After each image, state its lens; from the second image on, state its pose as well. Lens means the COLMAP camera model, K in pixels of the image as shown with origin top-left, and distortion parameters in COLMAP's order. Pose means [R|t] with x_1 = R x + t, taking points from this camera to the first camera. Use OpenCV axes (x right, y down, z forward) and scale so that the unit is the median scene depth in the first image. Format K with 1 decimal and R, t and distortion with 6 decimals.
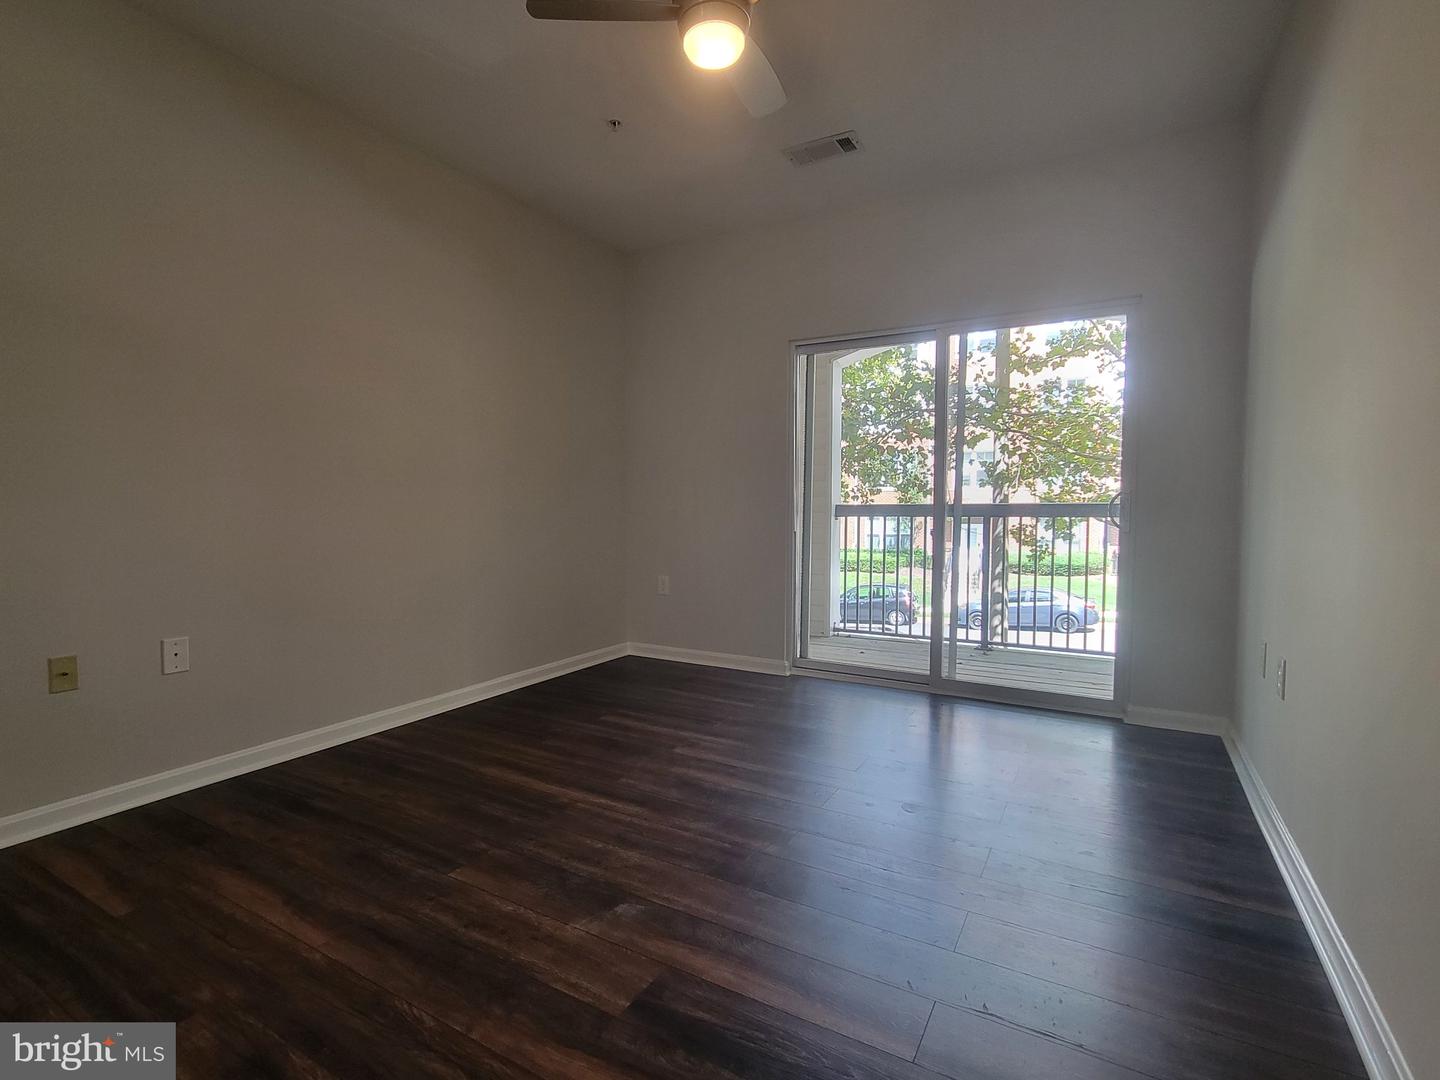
lens RADIAL K [[702.4, 0, 720.0], [0, 702.4, 540.0], [0, 0, 1]] dist [-0.001333, -0.001227]
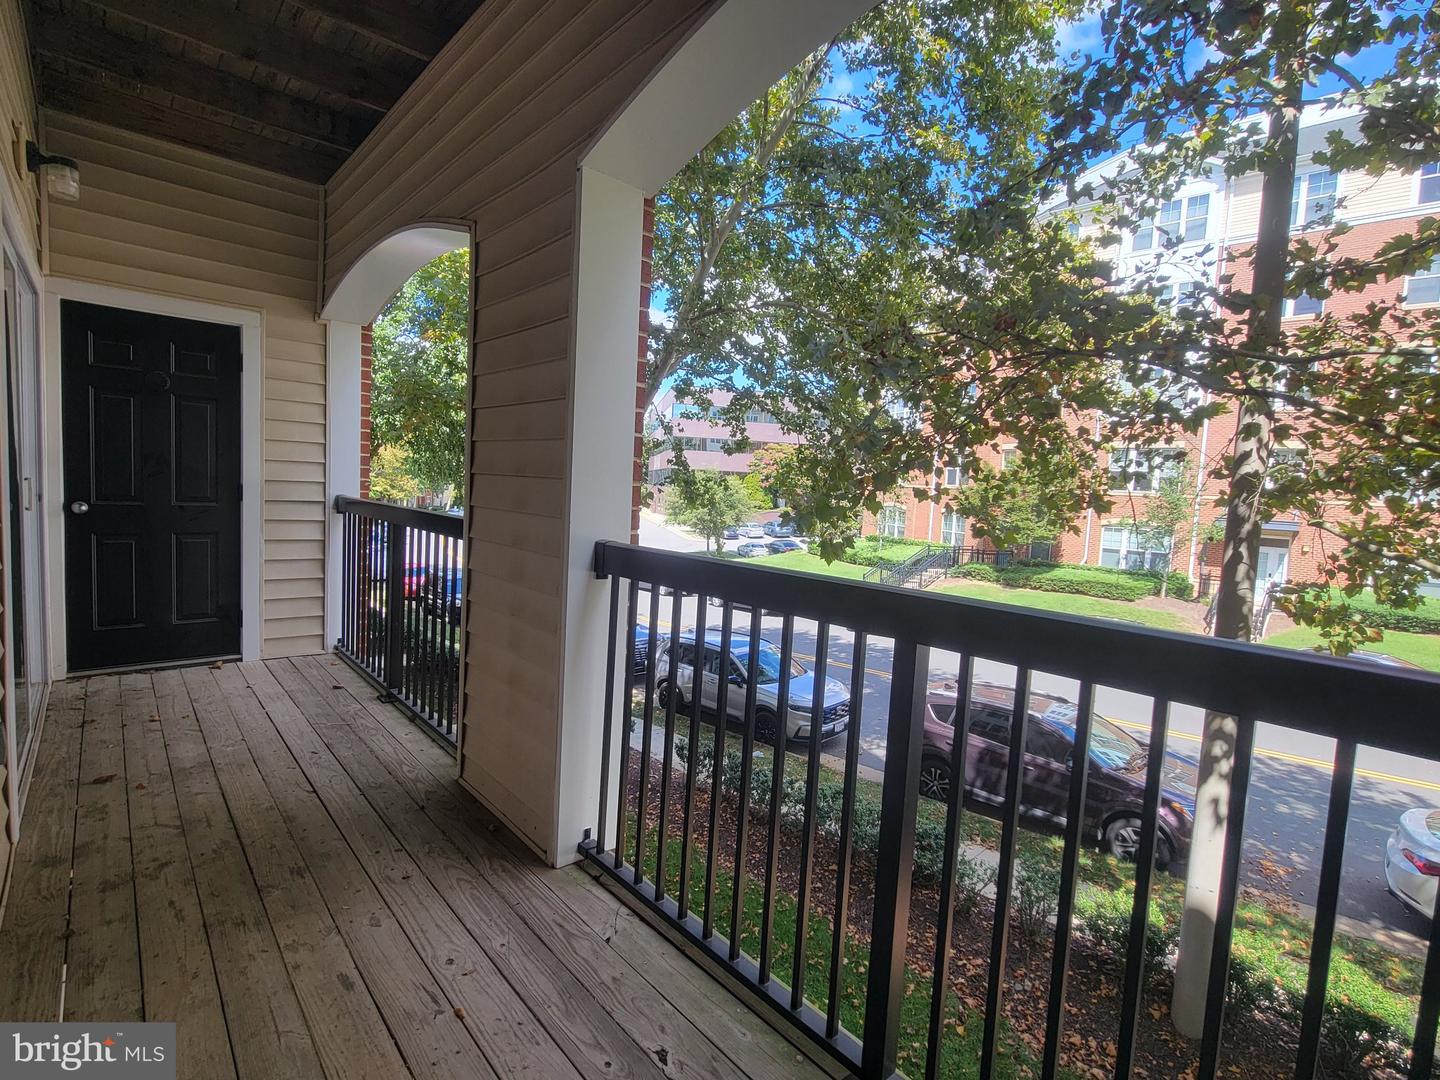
lens RADIAL K [[702.4, 0, 720.0], [0, 702.4, 540.0], [0, 0, 1]] dist [-0.001333, -0.001227]
pose [[0.947207, 0.070064, -0.312873, 0.180065], [-0.063414, 0.997493, 0.031394, -0.037178], [0.314288, -0.009896, 0.949276, 0.345937]]
